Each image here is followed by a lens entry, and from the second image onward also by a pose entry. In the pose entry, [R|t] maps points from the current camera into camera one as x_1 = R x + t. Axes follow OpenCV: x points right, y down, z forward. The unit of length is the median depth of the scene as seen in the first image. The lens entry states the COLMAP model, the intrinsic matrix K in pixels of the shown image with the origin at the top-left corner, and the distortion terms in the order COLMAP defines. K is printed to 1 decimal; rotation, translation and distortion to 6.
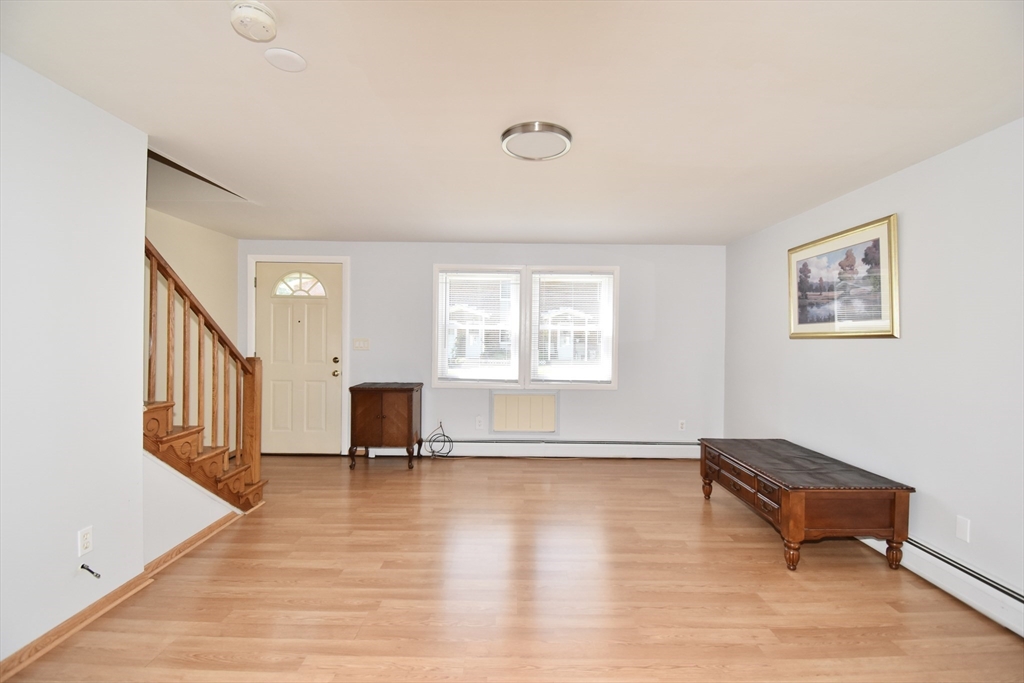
lens RADIAL K [[450.1, 0, 516.6], [0, 450.1, 338.9], [0, 0, 1]] dist [0.023712, -0.027368]
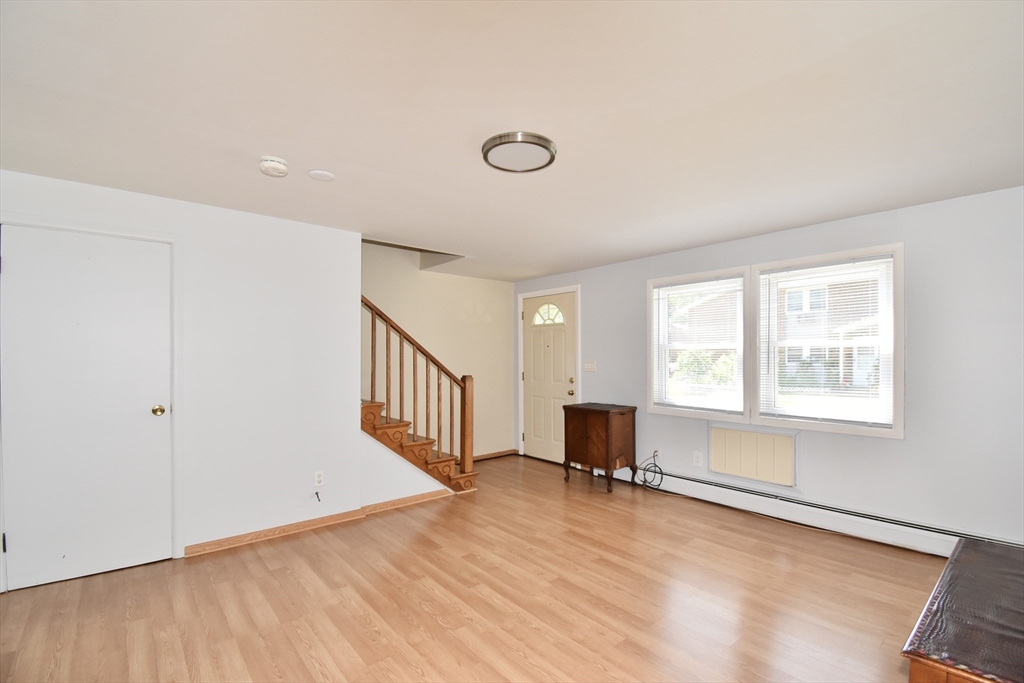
lens RADIAL K [[460.4, 0, 517.5], [0, 460.4, 360.4], [0, 0, 1]] dist [0.001620, -0.000009]
pose [[0.649359, -0.007194, -0.760448, 0.512883], [0.003337, 0.999973, -0.006610, 0.007108], [0.760475, 0.001755, 0.649365, 0.248435]]
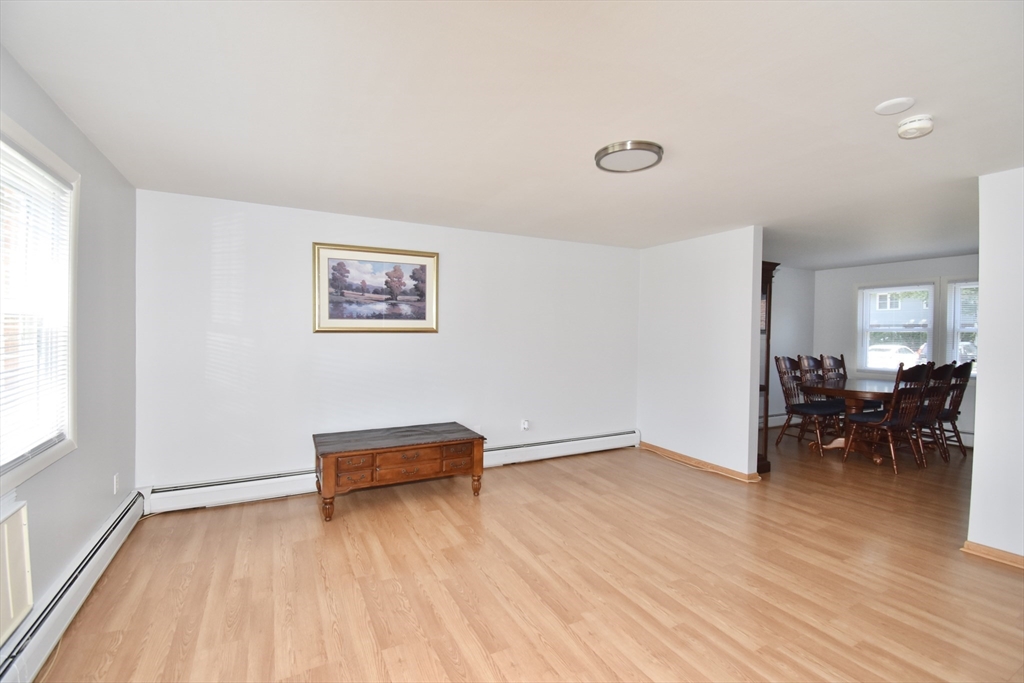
lens RADIAL K [[458.4, 0, 519.9], [0, 458.4, 339.8], [0, 0, 1]] dist [0.017075, -0.021507]
pose [[-0.467889, -0.028642, 0.883323, -0.541950], [-0.011716, 0.999588, 0.026206, -0.018285], [-0.883710, 0.001912, -0.468032, 1.157937]]
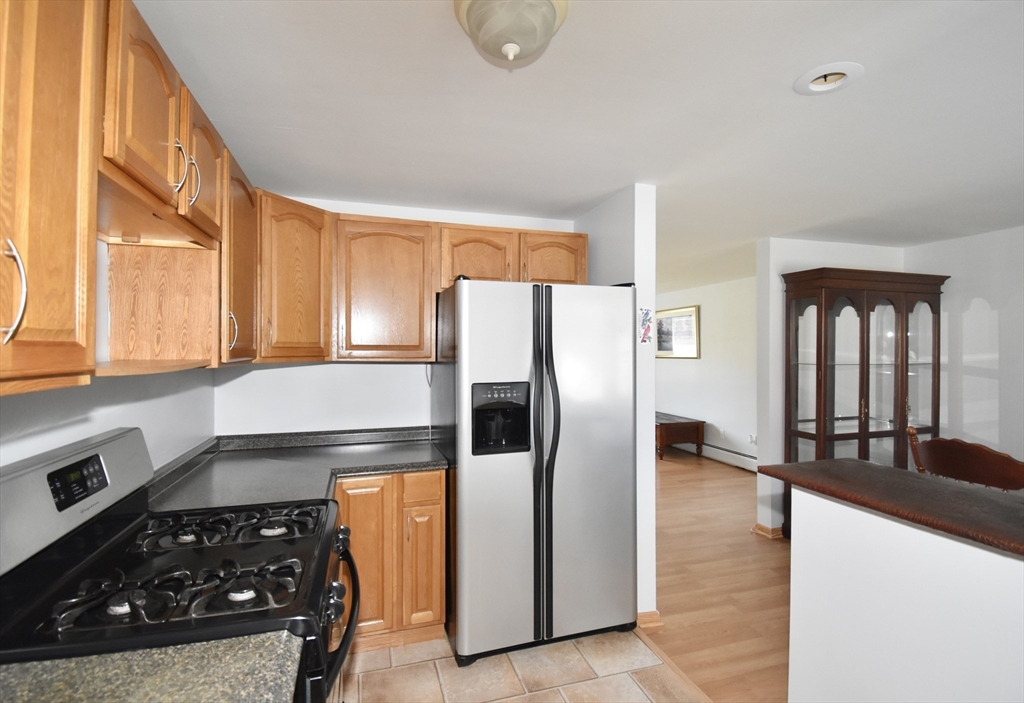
lens RADIAL K [[481.4, 0, 499.7], [0, 481.4, 348.4], [0, 0, 1]] dist [0.027832, -0.022574]
pose [[0.961135, -0.010876, 0.275864, -0.645602], [0.011981, 0.999926, -0.002323, -0.048574], [-0.275818, 0.005538, 0.961194, -0.866451]]
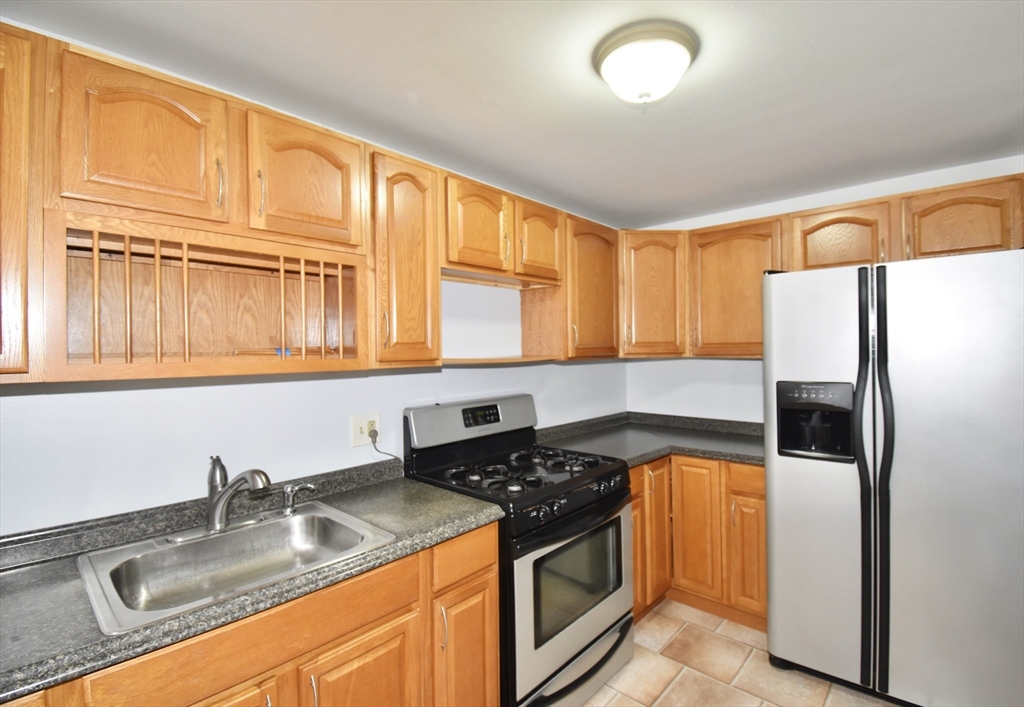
lens RADIAL K [[468.4, 0, 536.9], [0, 468.4, 350.5], [0, 0, 1]] dist [-0.000873, -0.000706]
pose [[0.751396, -0.020429, -0.659535, -0.339424], [0.018792, 0.999778, -0.009558, -0.043220], [0.659584, -0.005212, 0.751613, -0.897917]]
